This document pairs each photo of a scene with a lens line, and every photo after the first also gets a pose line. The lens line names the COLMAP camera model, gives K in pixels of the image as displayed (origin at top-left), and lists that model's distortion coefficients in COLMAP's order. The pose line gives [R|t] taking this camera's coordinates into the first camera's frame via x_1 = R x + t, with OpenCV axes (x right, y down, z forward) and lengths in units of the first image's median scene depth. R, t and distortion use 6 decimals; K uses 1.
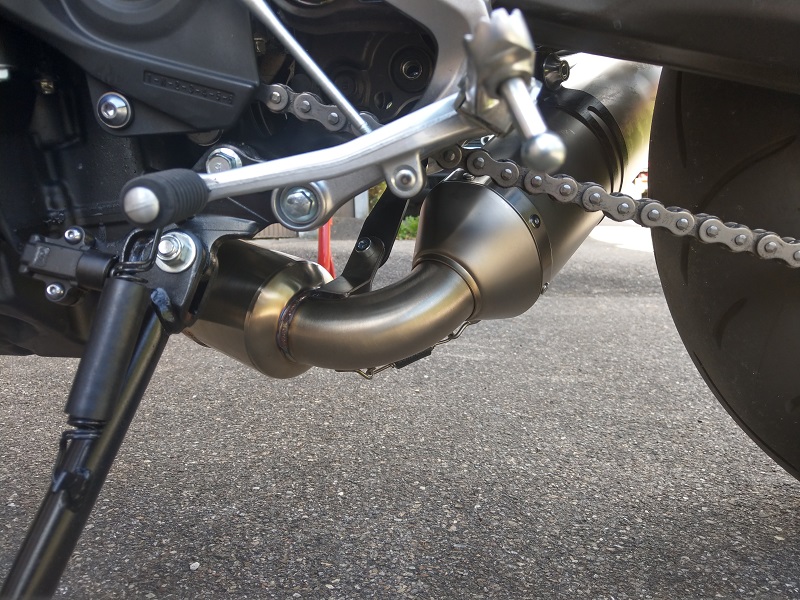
lens RADIAL K [[649.1, 0, 394.5], [0, 649.1, 312.5], [0, 0, 1]] dist [0.026723, -0.050471]
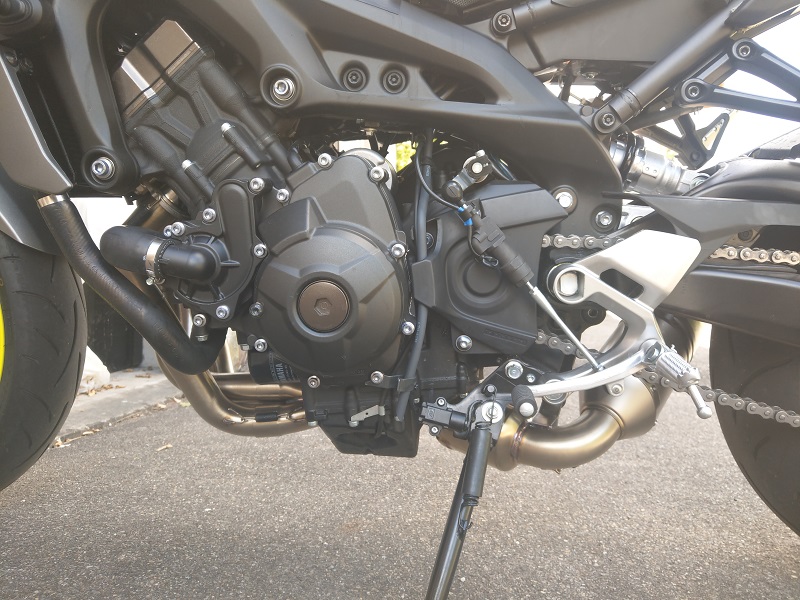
lens RADIAL K [[647.8, 0, 400.0], [0, 647.8, 300.0], [0, 0, 1]] dist [-0.001902, -0.002376]
pose [[0.999654, 0.024441, -0.009674, -0.404306], [-0.025382, 0.993198, -0.113635, -0.135425], [0.006831, 0.113842, 0.993475, -0.706922]]
